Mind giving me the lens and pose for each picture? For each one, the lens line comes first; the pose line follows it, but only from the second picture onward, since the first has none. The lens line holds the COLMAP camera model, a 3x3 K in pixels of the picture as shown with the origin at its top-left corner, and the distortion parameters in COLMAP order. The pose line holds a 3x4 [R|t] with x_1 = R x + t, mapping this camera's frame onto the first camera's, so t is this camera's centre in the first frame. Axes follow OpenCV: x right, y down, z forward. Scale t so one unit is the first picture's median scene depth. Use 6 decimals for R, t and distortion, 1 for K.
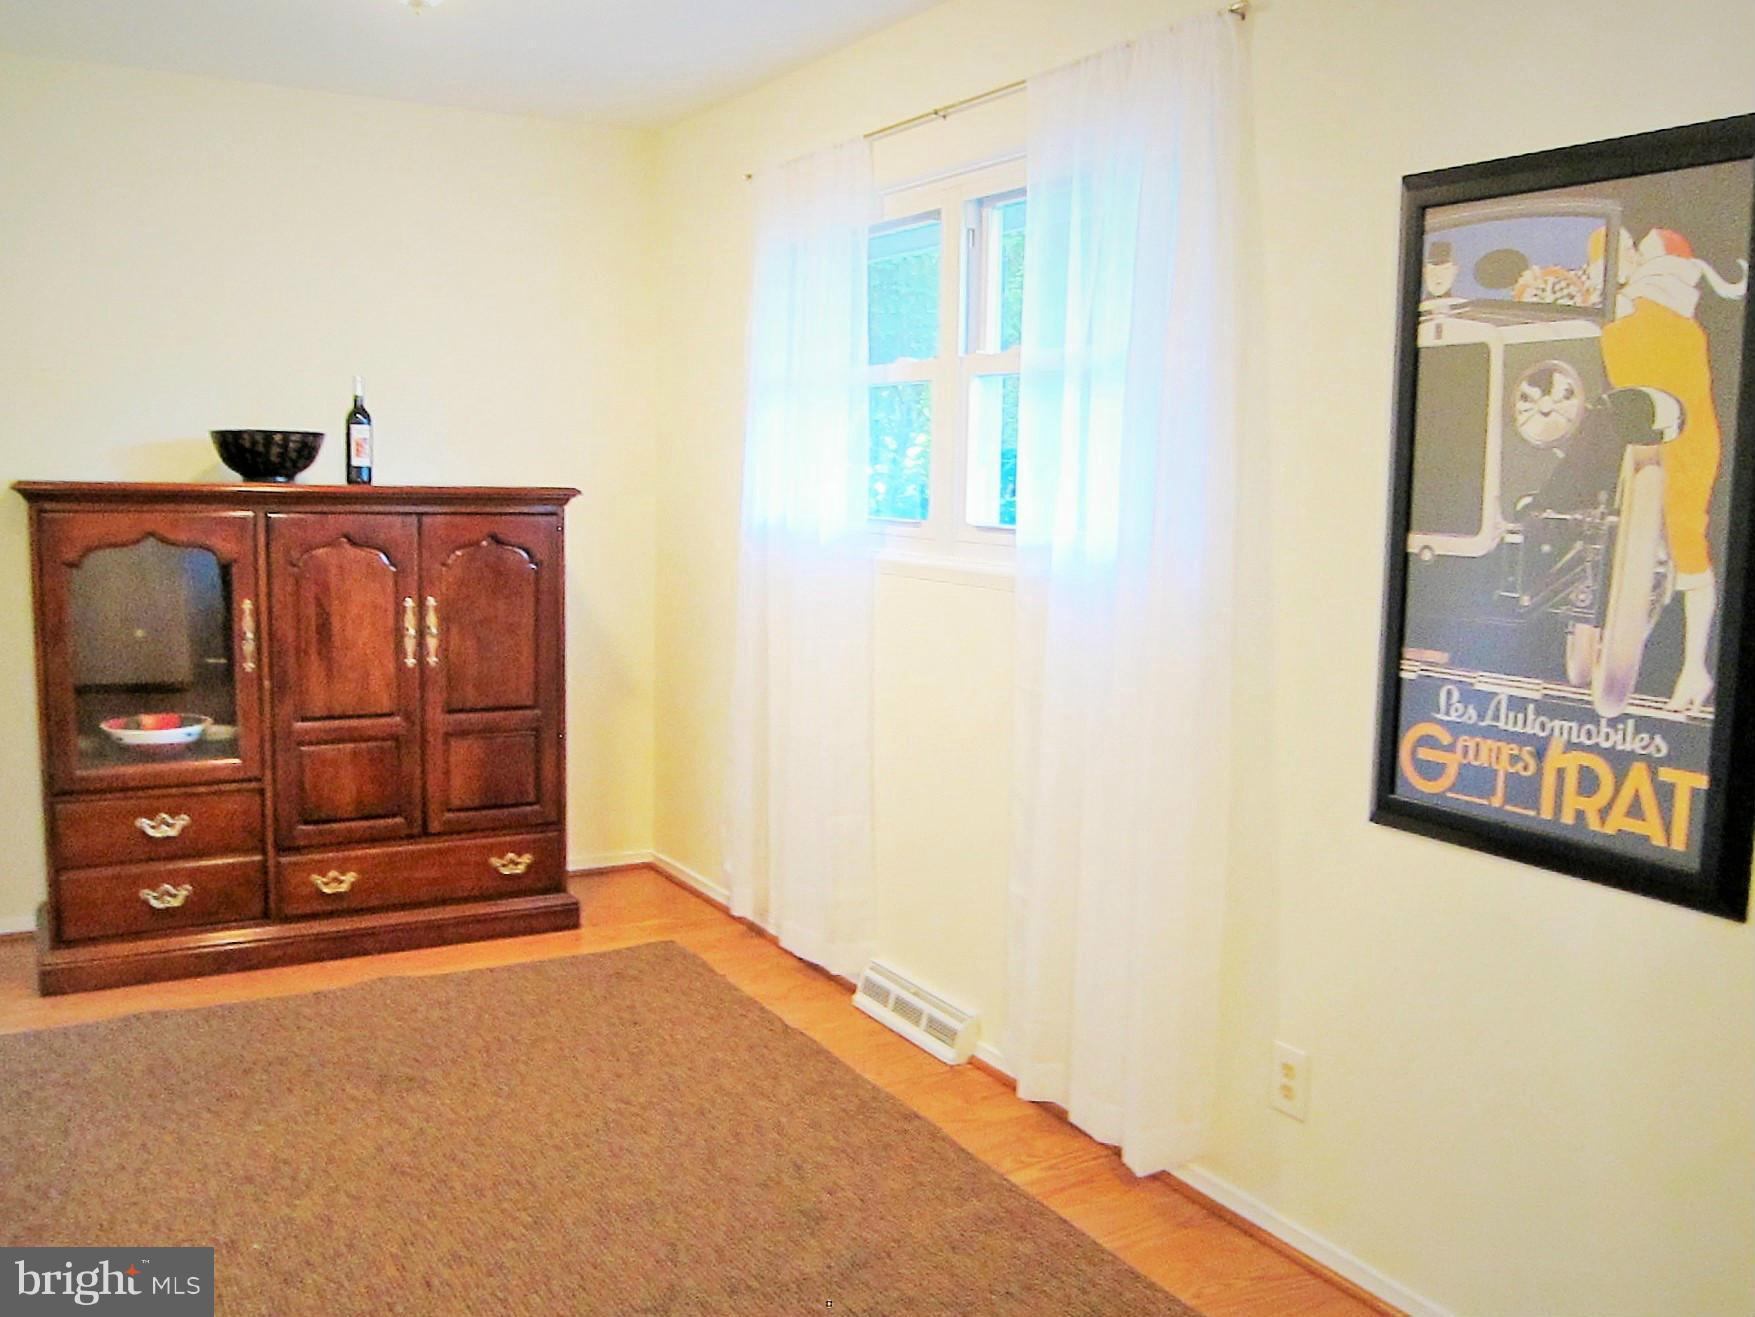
lens RADIAL K [[1594.7, 0, 877.5], [0, 1594.7, 658.5], [0, 0, 1]] dist [-0.009390, -0.006563]
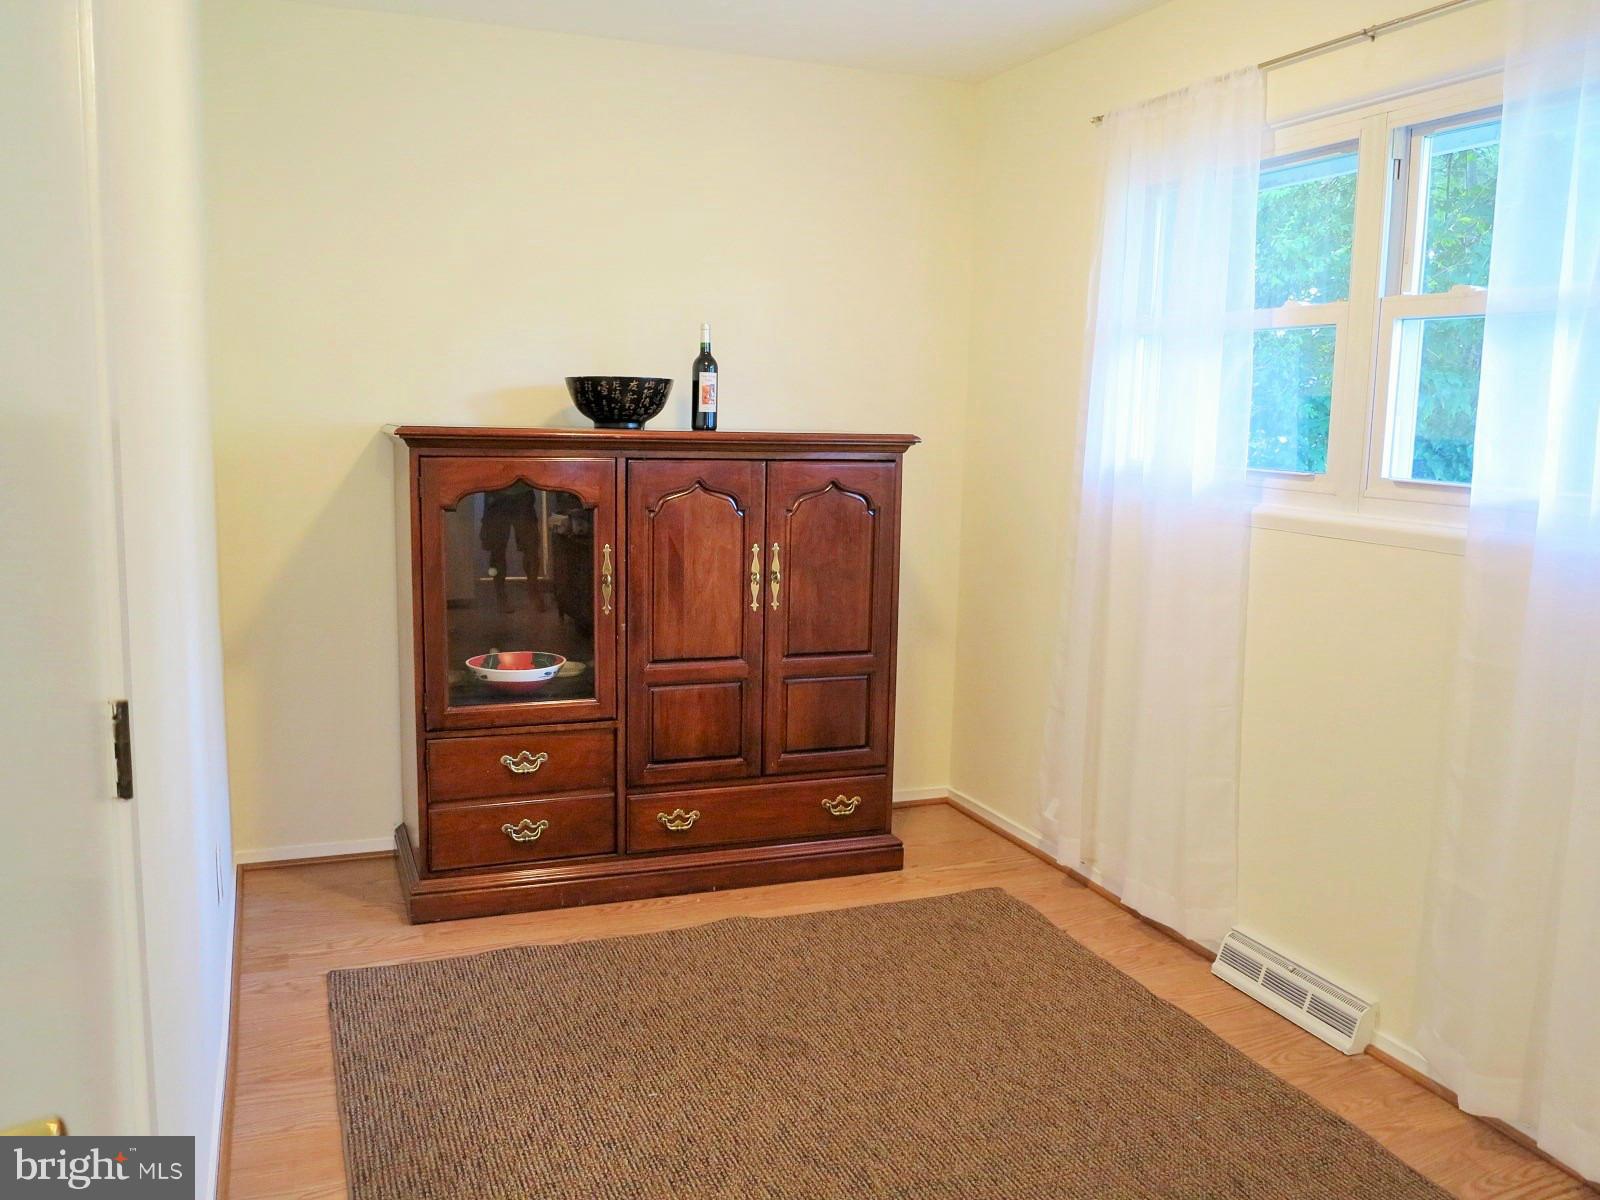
lens RADIAL K [[1342.7, 0, 800.0], [0, 1342.7, 600.0], [0, 0, 1]] dist [-0.011327, -0.001911]
pose [[0.991504, 0.021347, -0.128316, -0.156991], [-0.018685, 0.999585, 0.021918, -0.021463], [0.128731, -0.019334, 0.991491, 0.157965]]
